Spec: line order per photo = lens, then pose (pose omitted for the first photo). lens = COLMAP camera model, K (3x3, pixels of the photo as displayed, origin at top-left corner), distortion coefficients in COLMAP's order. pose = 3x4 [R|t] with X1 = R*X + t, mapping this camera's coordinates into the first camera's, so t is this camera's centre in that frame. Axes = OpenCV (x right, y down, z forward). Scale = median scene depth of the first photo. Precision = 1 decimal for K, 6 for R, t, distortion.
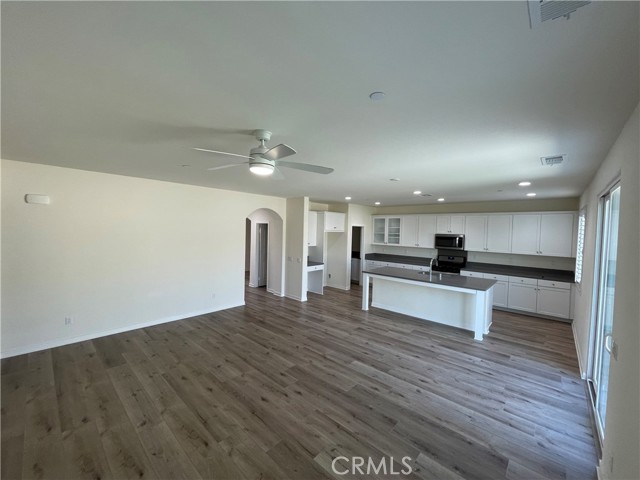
lens RADIAL K [[258.4, 0, 321.1], [0, 258.4, 239.6], [0, 0, 1]] dist [-0.002854, -0.000022]
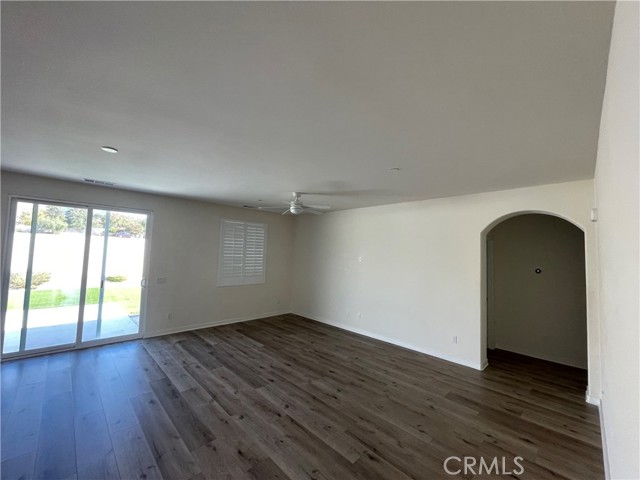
lens RADIAL K [[258.4, 0, 320.8], [0, 258.4, 238.4], [0, 0, 1]] dist [-0.002854, -0.000022]
pose [[-0.997057, -0.050525, 0.057653, -0.324888], [-0.051519, 0.998545, -0.015895, -0.028212], [-0.056766, -0.018819, -0.998210, 1.758110]]
